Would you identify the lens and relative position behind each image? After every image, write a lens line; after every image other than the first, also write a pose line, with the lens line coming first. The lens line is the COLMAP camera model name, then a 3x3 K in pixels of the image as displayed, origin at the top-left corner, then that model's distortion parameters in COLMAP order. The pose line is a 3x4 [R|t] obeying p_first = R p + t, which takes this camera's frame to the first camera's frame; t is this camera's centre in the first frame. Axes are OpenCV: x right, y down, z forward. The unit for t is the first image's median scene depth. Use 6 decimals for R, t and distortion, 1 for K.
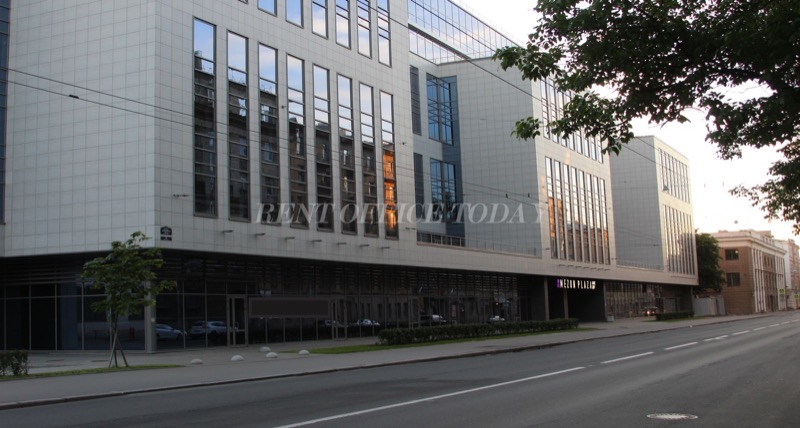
lens RADIAL K [[853.8, 0, 402.1], [0, 853.8, 228.9], [0, 0, 1]] dist [0.006813, 0.002345]
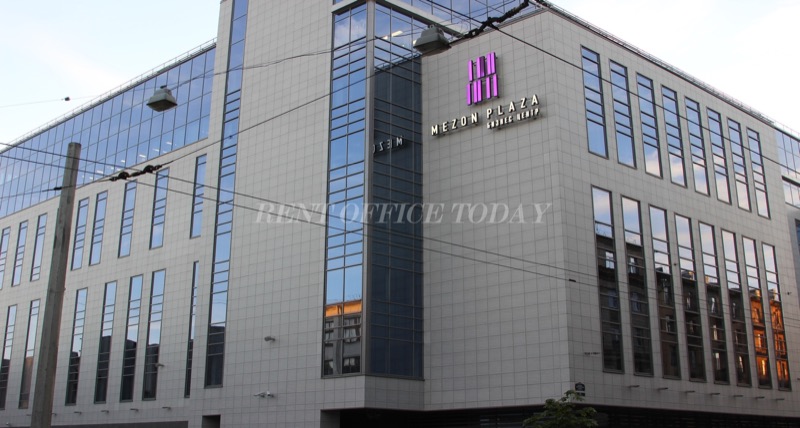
lens RADIAL K [[1020.1, 0, 398.1], [0, 1020.1, 160.2], [0, 0, 1]] dist [-0.103850, -0.002402]
pose [[0.971633, -0.050703, -0.230995, -0.146510], [0.004372, 0.980432, -0.196812, -0.021257], [0.236454, 0.190219, 0.952841, -0.235882]]
